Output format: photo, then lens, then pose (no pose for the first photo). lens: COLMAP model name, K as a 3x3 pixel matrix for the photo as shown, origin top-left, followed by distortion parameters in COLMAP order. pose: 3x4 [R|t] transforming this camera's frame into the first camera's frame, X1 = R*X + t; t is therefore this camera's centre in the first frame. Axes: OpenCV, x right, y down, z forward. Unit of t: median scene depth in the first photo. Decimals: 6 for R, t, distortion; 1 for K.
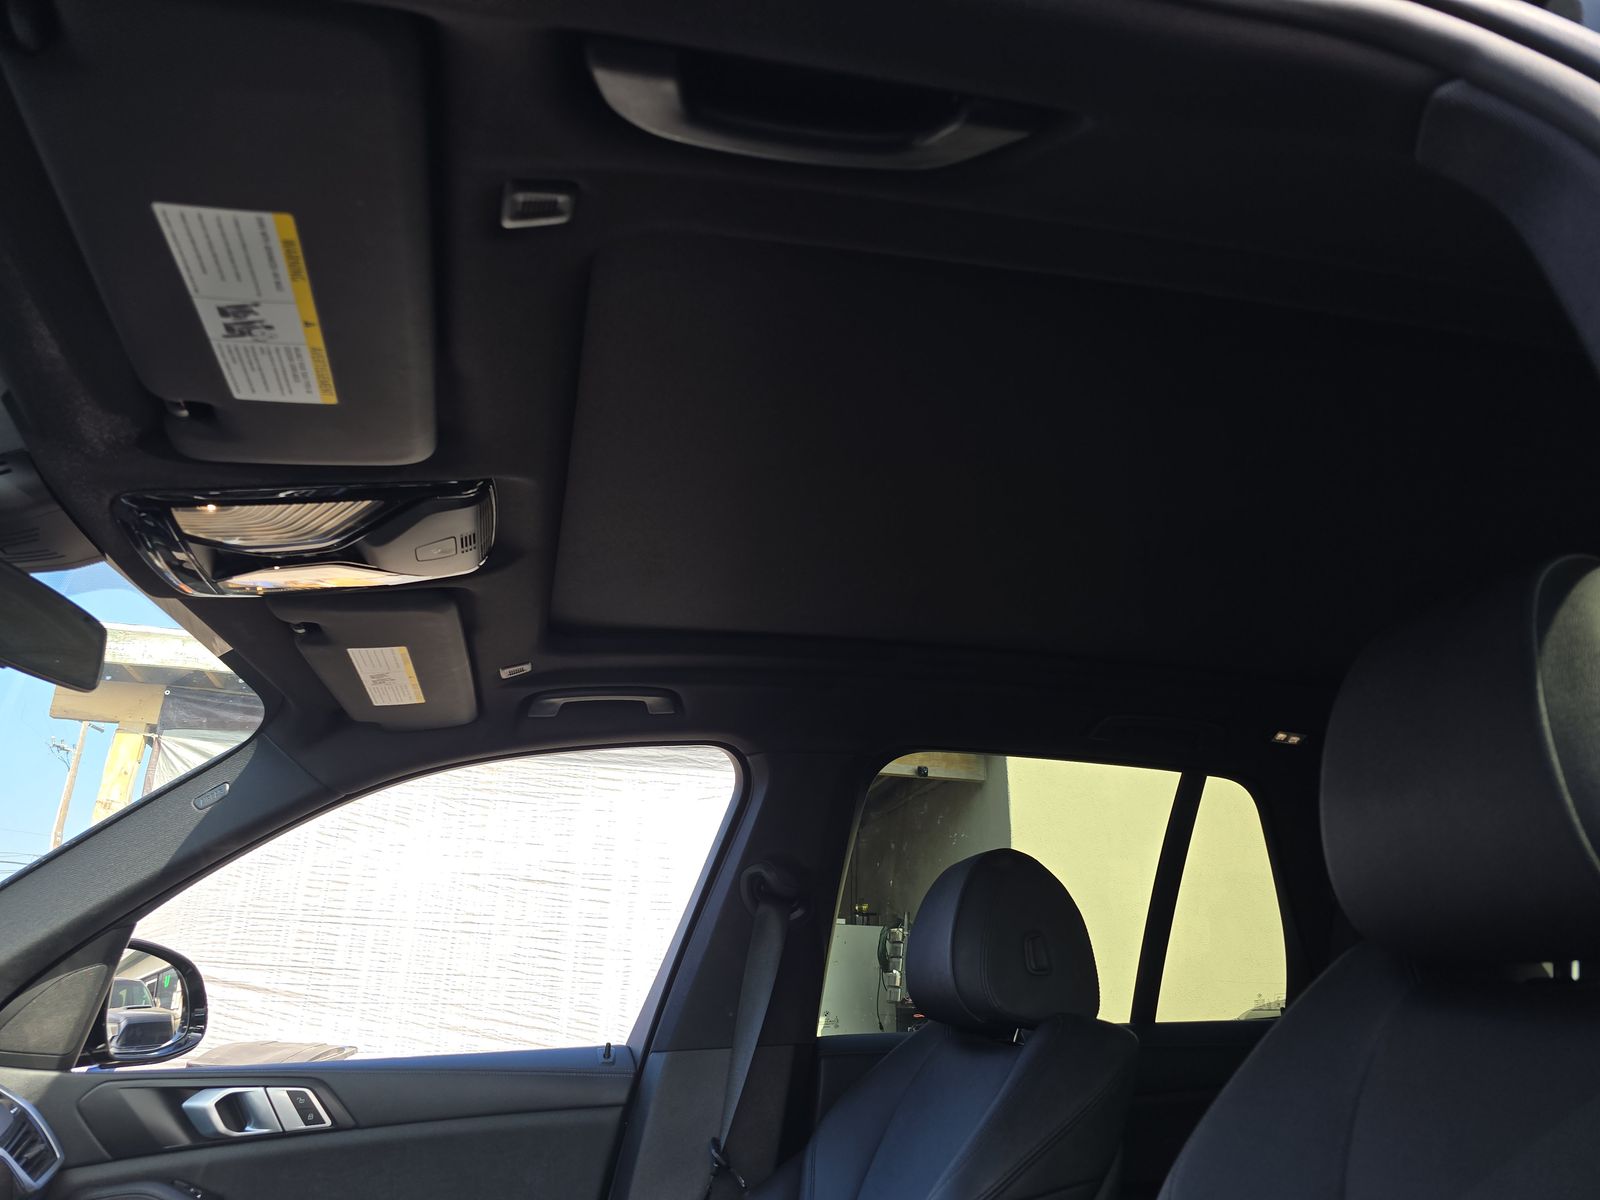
lens RADIAL K [[1075.0, 0, 800.0], [0, 1075.0, 600.0], [0, 0, 1]] dist [0.042524, -0.033331]
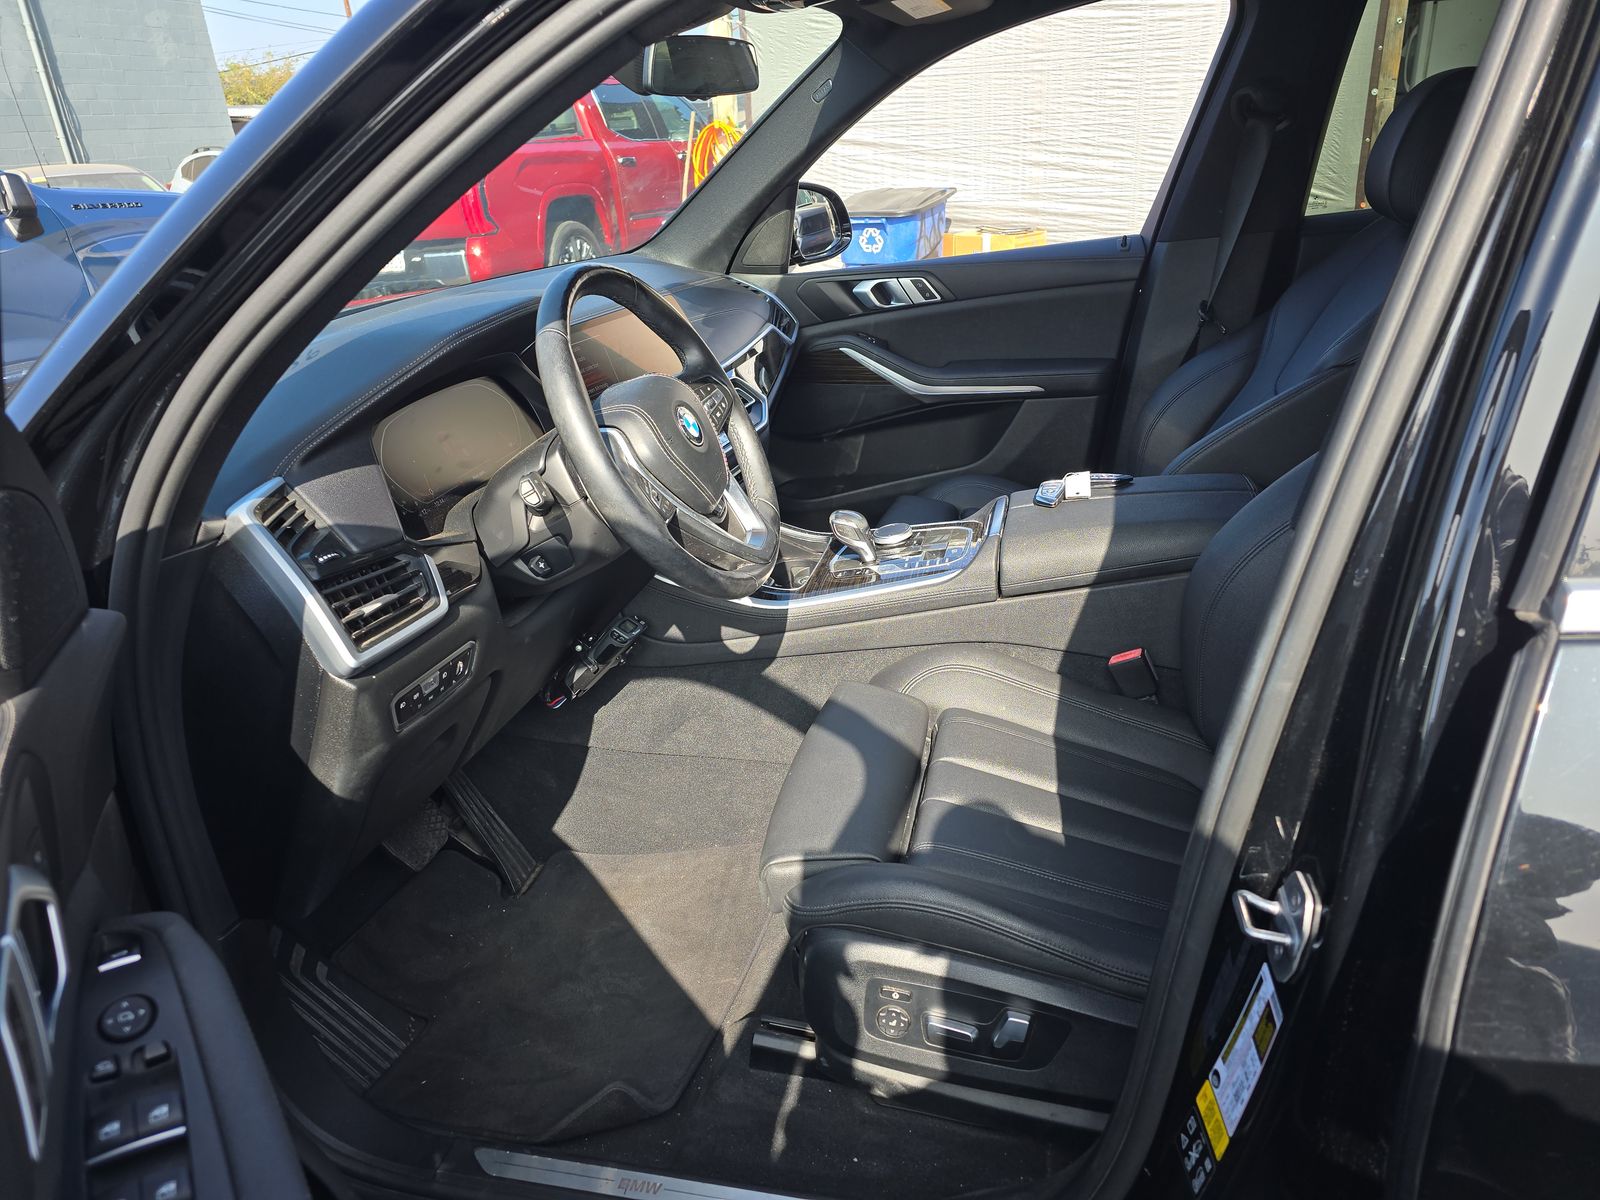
lens RADIAL K [[1075.0, 0, 800.0], [0, 1075.0, 600.0], [0, 0, 1]] dist [0.042524, -0.033331]
pose [[0.876655, 0.112184, -0.467857, 0.158698], [0.251286, 0.722496, 0.644092, -0.244535], [0.410282, -0.682213, 0.605190, -0.302128]]
